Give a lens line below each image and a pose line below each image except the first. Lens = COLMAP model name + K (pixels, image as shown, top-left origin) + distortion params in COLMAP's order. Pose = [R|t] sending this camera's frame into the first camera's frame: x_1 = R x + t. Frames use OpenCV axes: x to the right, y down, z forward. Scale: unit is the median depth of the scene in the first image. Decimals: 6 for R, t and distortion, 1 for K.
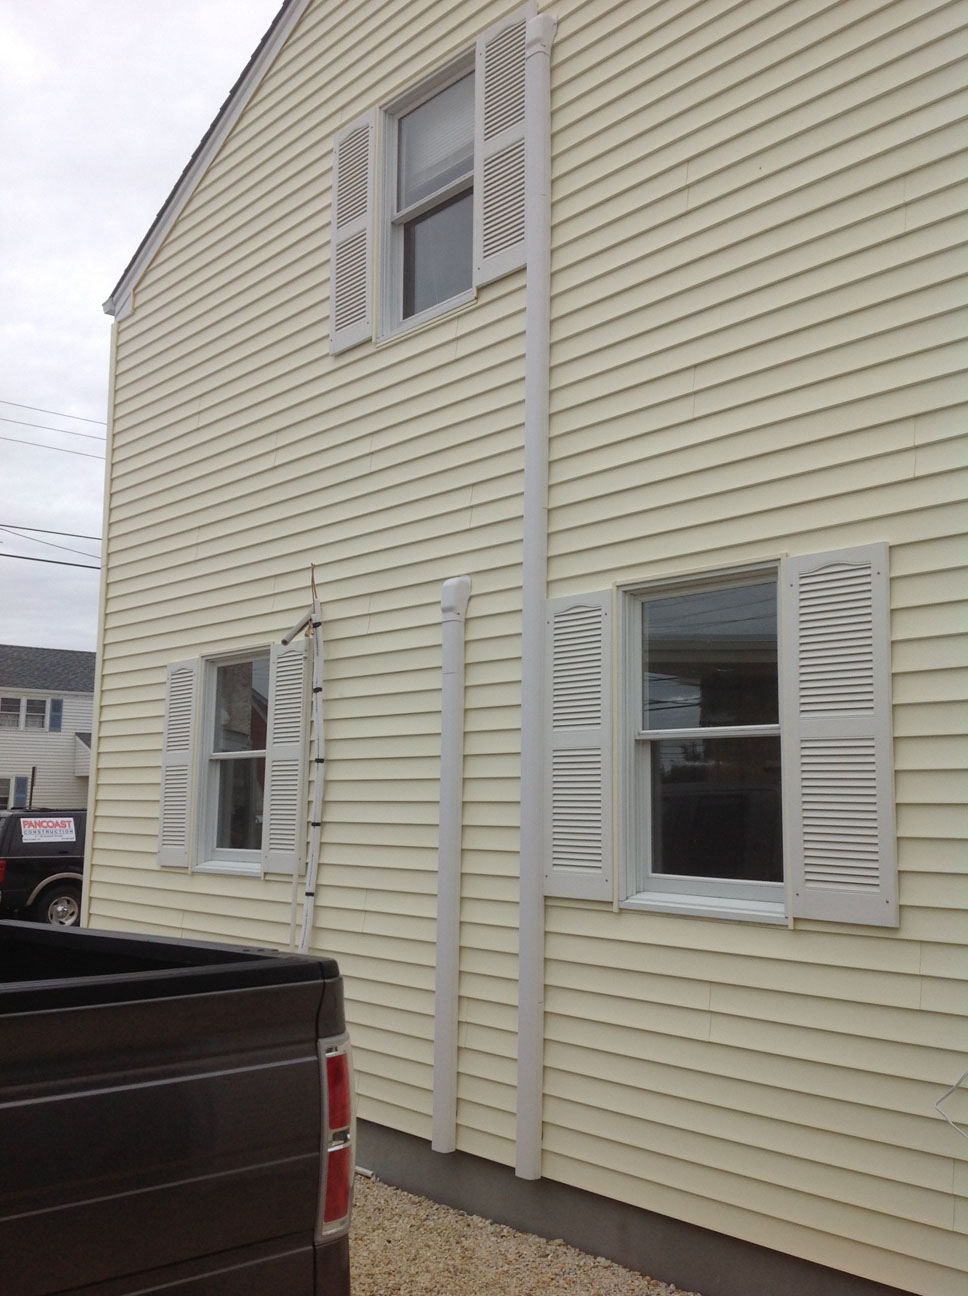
lens RADIAL K [[1217.9, 0, 483.2], [0, 1217.9, 647.6], [0, 0, 1]] dist [0.051809, 0.000000]
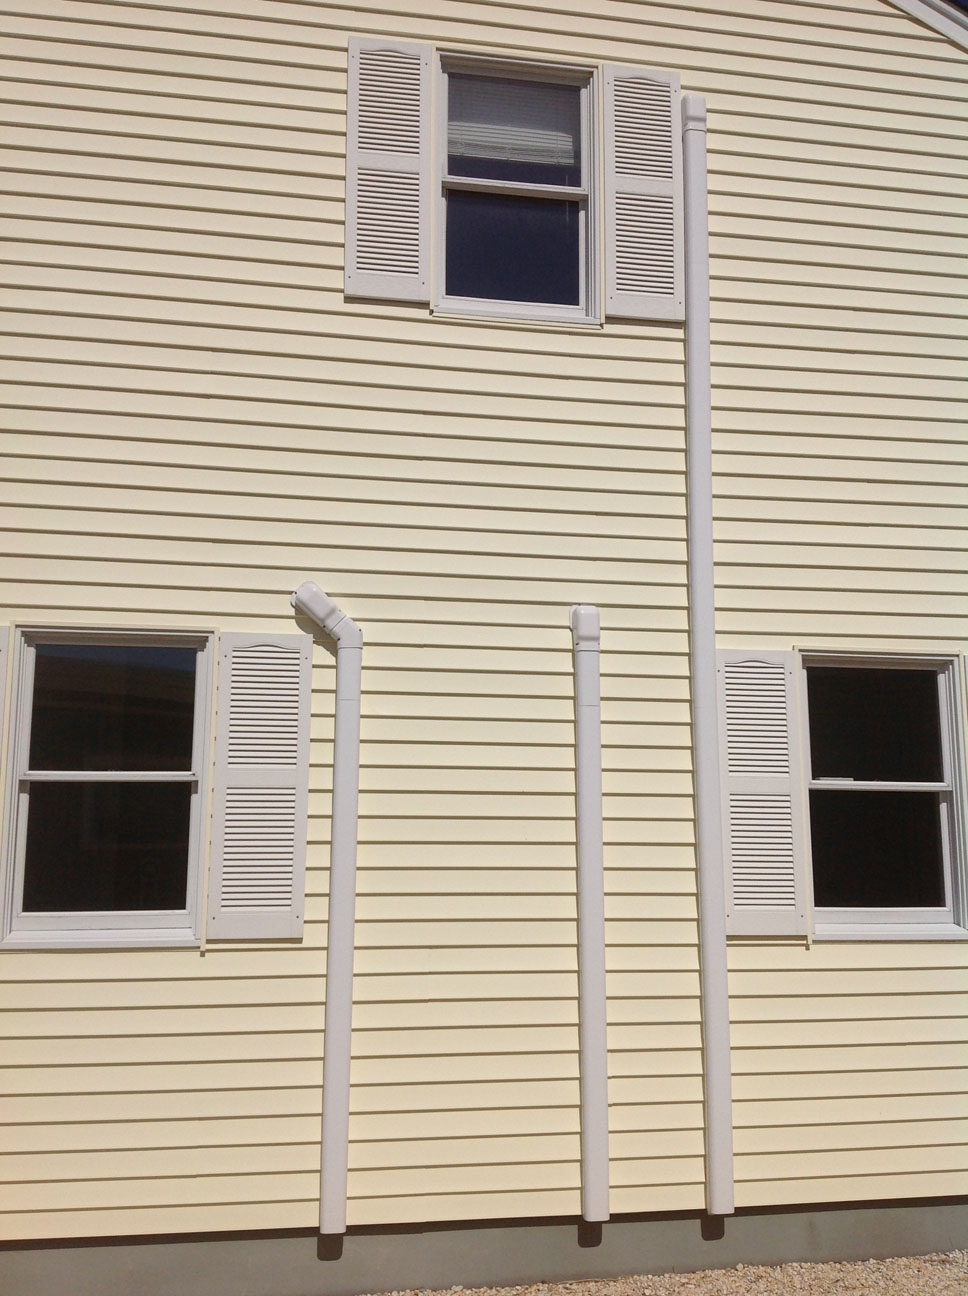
lens RADIAL K [[1217.9, 0, 483.8], [0, 1217.9, 649.0], [0, 0, 1]] dist [0.051809, 0.000000]
pose [[0.527340, 0.143936, 0.837374, -0.833405], [-0.104531, 0.989050, -0.104179, 0.081889], [-0.843200, -0.032594, 0.536612, 0.546408]]
